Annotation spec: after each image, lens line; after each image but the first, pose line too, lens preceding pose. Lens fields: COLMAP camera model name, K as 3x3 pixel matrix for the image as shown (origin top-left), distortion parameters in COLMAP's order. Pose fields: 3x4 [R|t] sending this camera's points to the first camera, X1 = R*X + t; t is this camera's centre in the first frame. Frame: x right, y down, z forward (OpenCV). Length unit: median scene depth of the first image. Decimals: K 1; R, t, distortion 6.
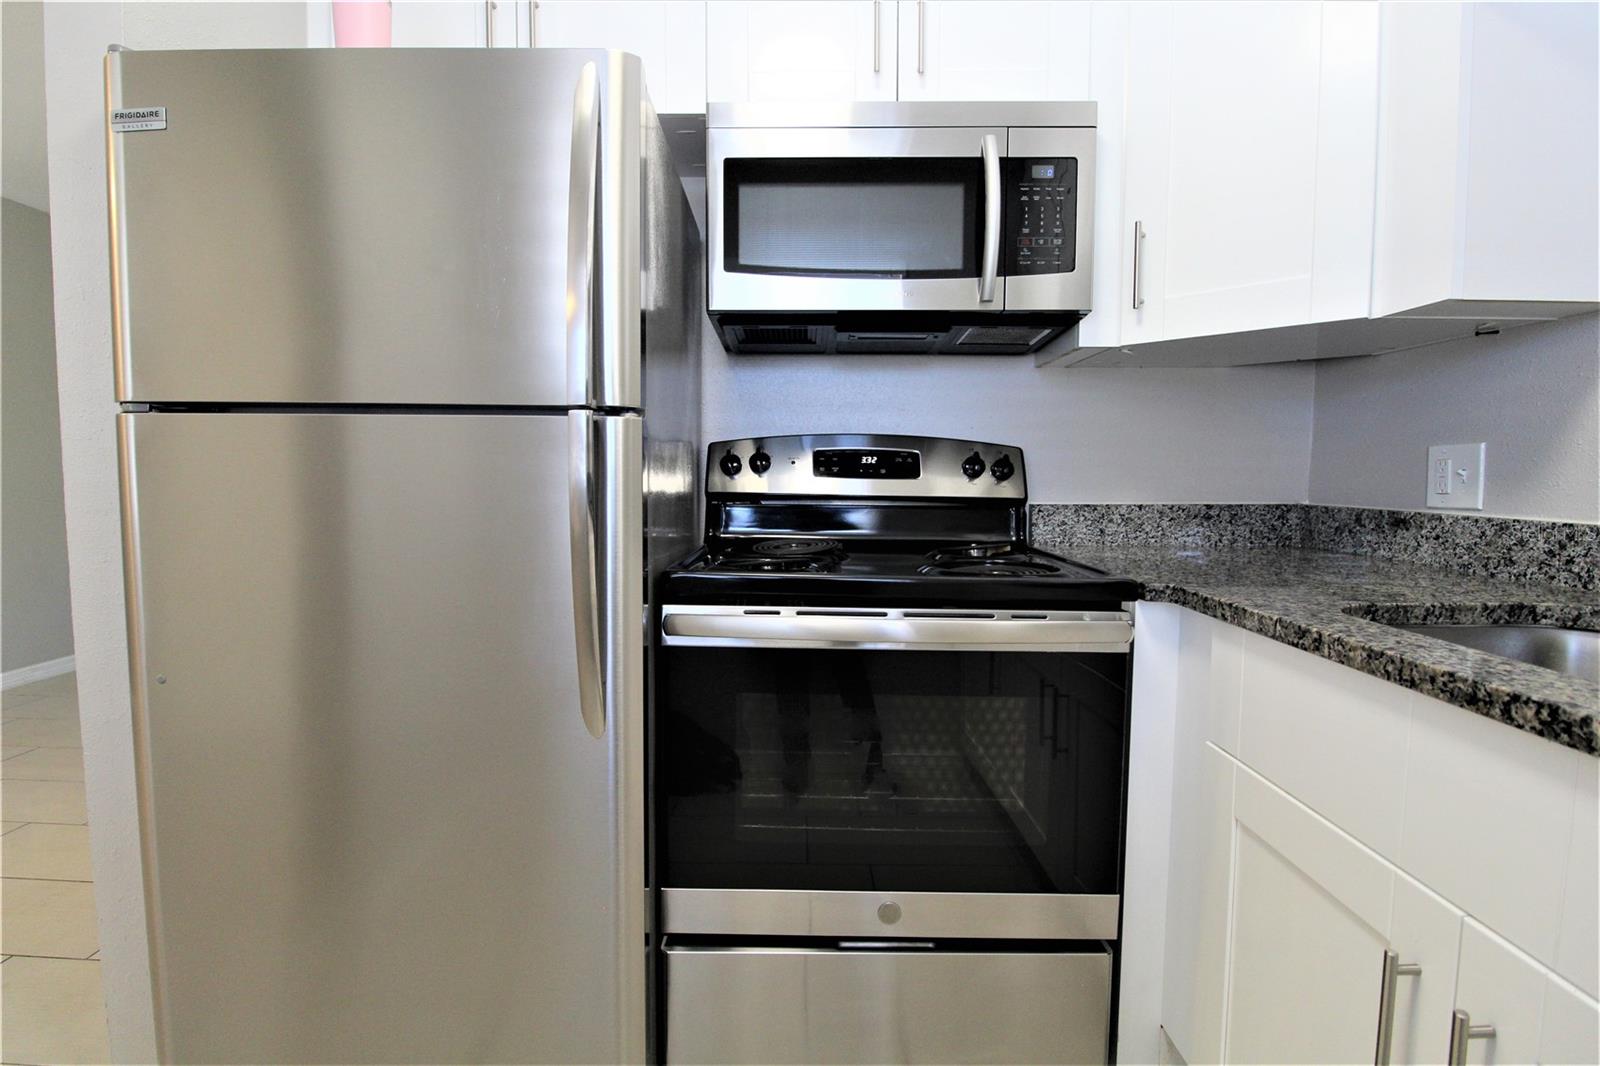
lens RADIAL K [[740.2, 0, 794.6], [0, 740.2, 526.2], [0, 0, 1]] dist [-0.001951, -0.014557]
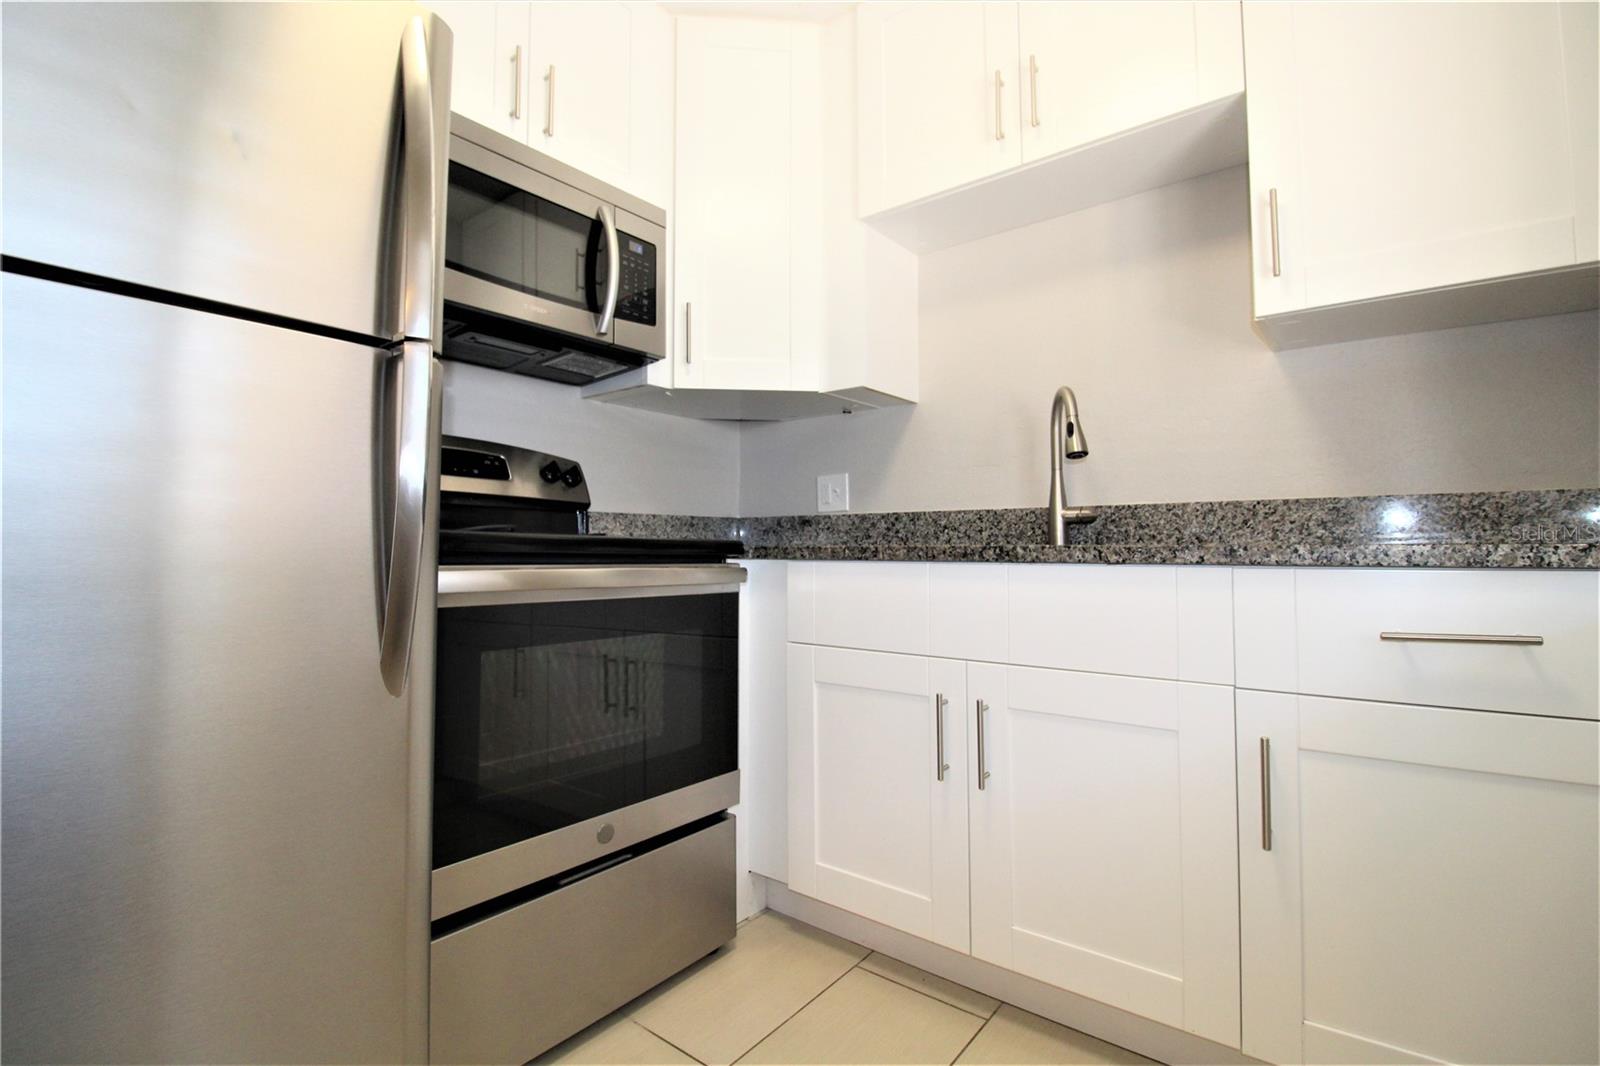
lens RADIAL K [[740.2, 0, 794.6], [0, 740.2, 526.2], [0, 0, 1]] dist [-0.001951, -0.014557]
pose [[0.601697, 0.022805, 0.798399, -0.557764], [0.062026, 0.995240, -0.075172, 0.137815], [-0.796313, 0.094752, 0.597418, 0.033772]]
